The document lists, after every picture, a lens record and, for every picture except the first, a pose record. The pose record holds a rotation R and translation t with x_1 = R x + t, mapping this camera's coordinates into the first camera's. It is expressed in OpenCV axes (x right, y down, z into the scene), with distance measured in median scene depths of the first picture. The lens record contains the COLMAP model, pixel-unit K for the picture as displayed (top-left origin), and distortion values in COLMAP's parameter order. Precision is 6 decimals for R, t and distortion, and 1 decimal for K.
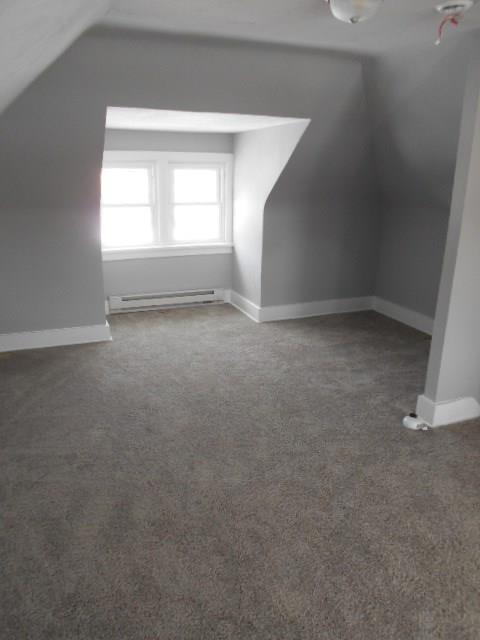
lens RADIAL K [[499.7, 0, 240.0], [0, 499.7, 320.0], [0, 0, 1]] dist [-0.052789, 0.002321]
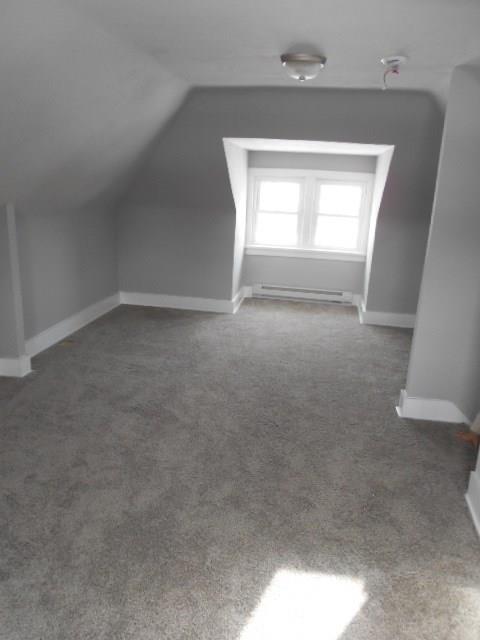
lens RADIAL K [[499.7, 0, 240.0], [0, 499.7, 320.0], [0, 0, 1]] dist [-0.052789, 0.002321]
pose [[0.857706, 0.170025, -0.485214, 0.329671], [-0.184734, 0.982628, 0.017772, 0.026276], [0.479806, 0.074392, 0.874215, -0.100214]]
